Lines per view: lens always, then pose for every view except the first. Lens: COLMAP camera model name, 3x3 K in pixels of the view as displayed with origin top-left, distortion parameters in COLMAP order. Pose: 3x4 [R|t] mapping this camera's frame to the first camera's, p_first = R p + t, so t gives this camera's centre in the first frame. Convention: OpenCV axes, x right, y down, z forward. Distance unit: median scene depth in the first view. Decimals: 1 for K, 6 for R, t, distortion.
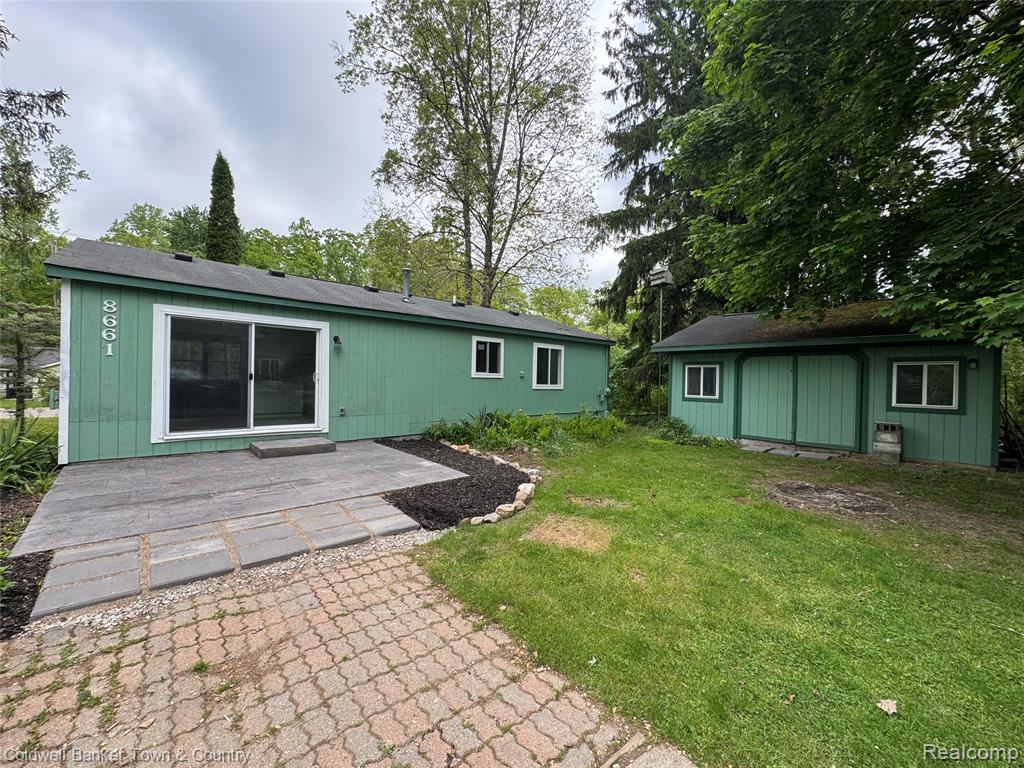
lens RADIAL K [[406.8, 0, 513.7], [0, 406.8, 382.8], [0, 0, 1]] dist [-0.000724, -0.000076]
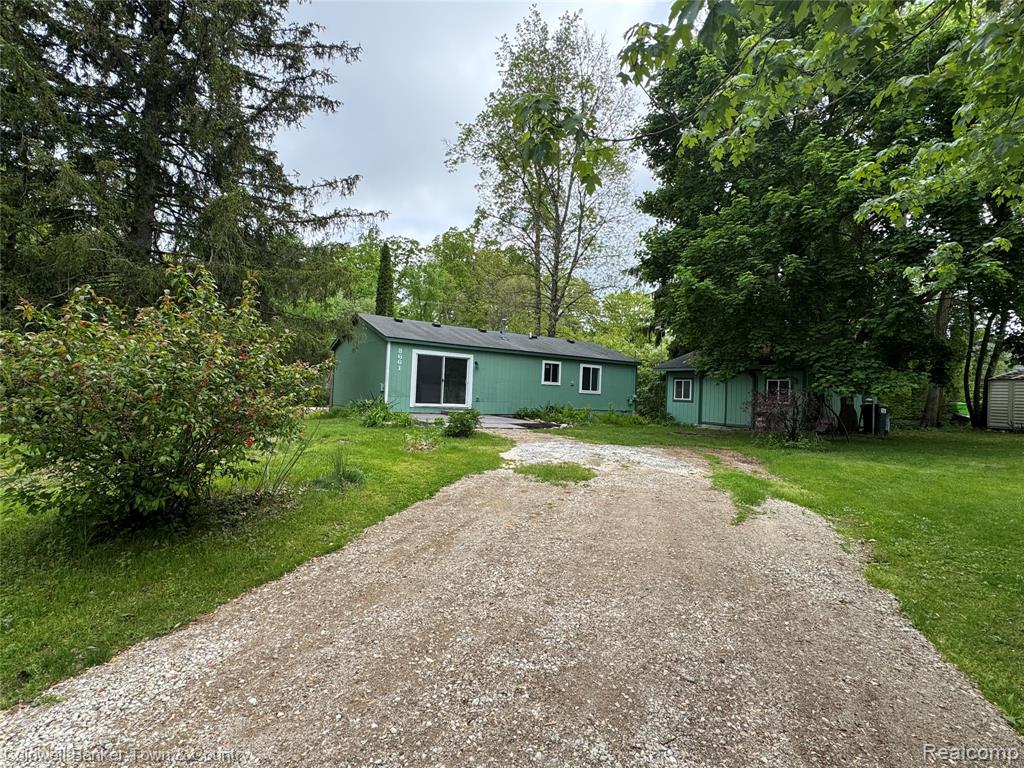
lens RADIAL K [[511.2, 0, 512.7], [0, 511.2, 388.3], [0, 0, 1]] dist [0.000016, -0.000178]
pose [[0.989551, 0.020527, -0.142711, 0.079908], [-0.024148, 0.999428, -0.023686, 0.054814], [0.142143, 0.026885, 0.989481, -1.095145]]
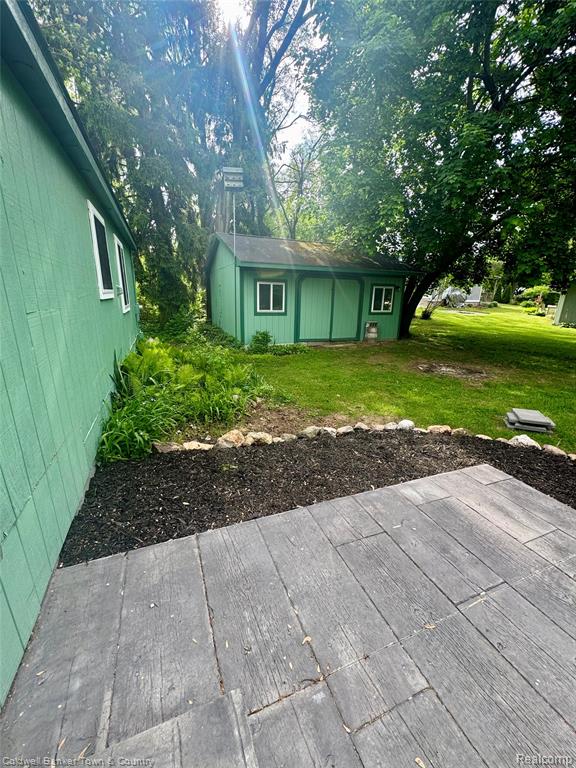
lens RADIAL K [[305.1, 0, 286.1], [0, 305.1, 388.7], [0, 0, 1]] dist [-0.000724, -0.000076]
pose [[0.349103, -0.271356, 0.896935, -0.359538], [0.000474, 0.957206, 0.289406, -0.005962], [-0.937084, -0.100608, 0.334292, 0.634430]]
